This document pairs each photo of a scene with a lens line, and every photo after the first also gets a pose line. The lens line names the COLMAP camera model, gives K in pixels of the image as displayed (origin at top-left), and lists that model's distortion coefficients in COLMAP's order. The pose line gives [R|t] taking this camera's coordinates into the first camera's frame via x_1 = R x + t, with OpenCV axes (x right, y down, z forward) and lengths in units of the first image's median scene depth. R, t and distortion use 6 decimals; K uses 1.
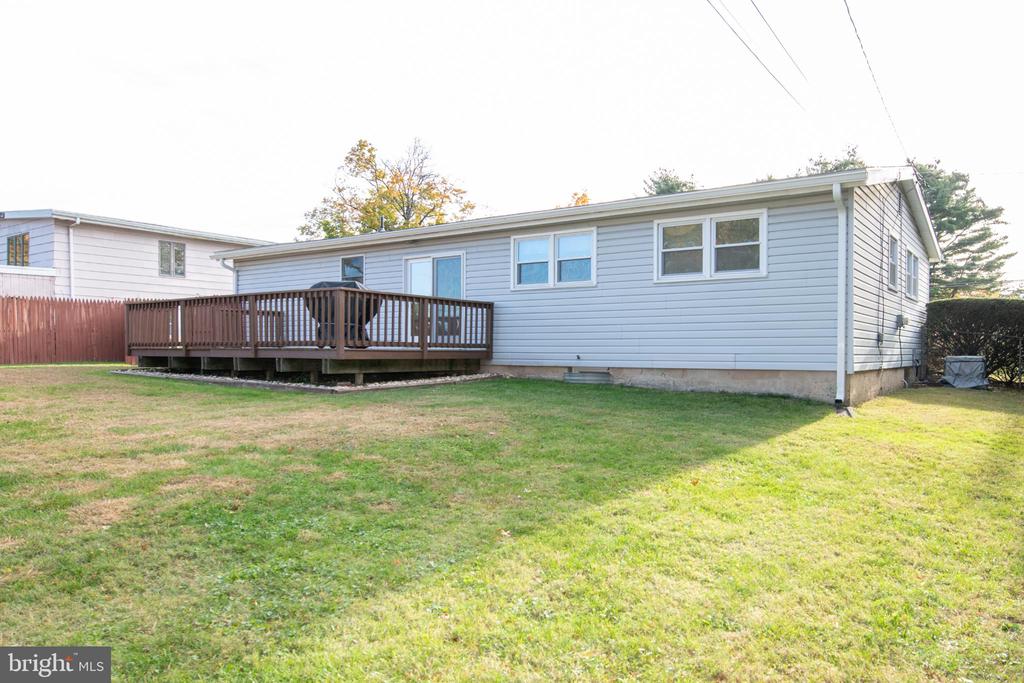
lens RADIAL K [[708.3, 0, 512.0], [0, 708.3, 341.5], [0, 0, 1]] dist [-0.003809, -0.001162]
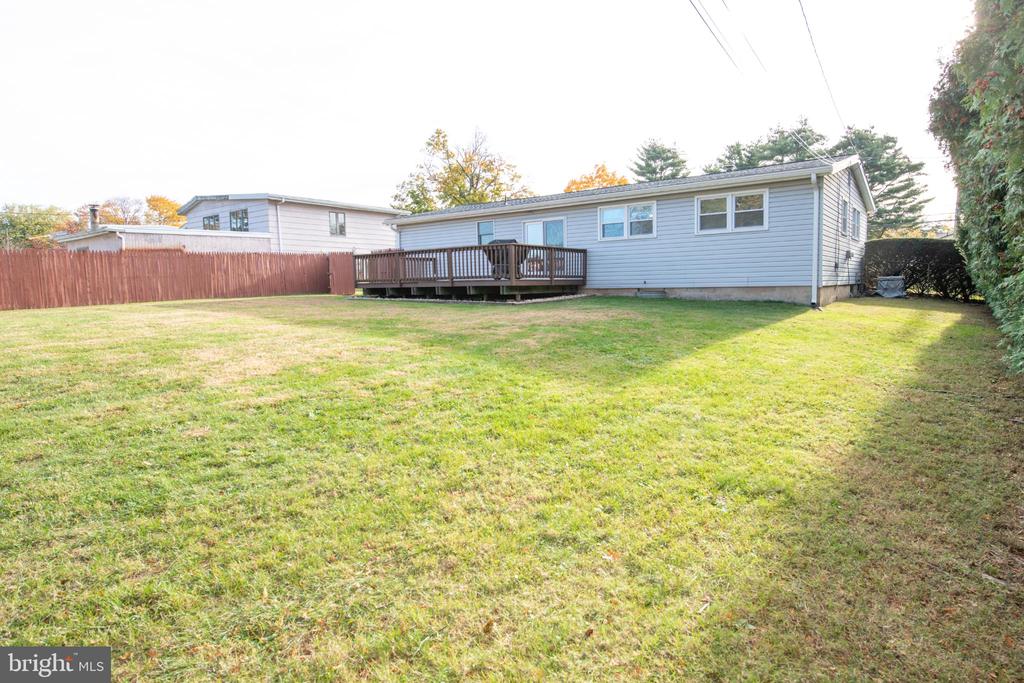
lens RADIAL K [[550.9, 0, 511.0], [0, 550.9, 309.8], [0, 0, 1]] dist [0.000658, 0.000197]
pose [[0.999174, -0.020738, -0.034953, -0.152912], [0.022774, 0.998005, 0.058884, 0.003907], [0.033662, -0.059631, 0.997653, -0.241369]]
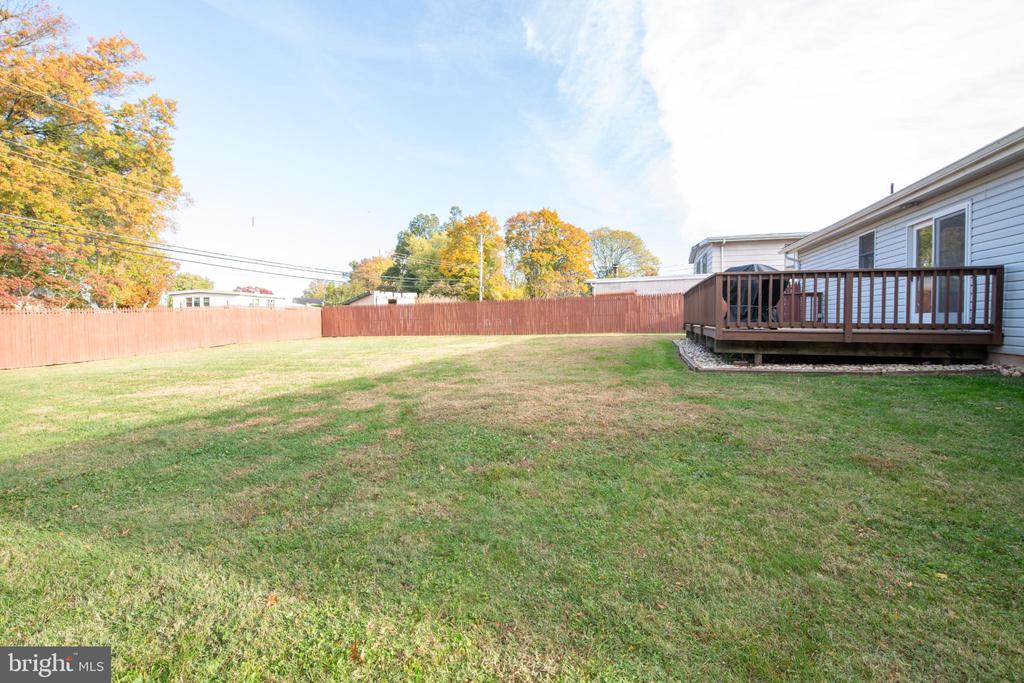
lens RADIAL K [[434.1, 0, 513.8], [0, 434.1, 328.4], [0, 0, 1]] dist [-0.000889, -0.000105]
pose [[0.324901, 0.015107, -0.945627, 0.218710], [0.014785, 0.999669, 0.021050, -0.008534], [0.945632, -0.020820, 0.324570, 0.385173]]
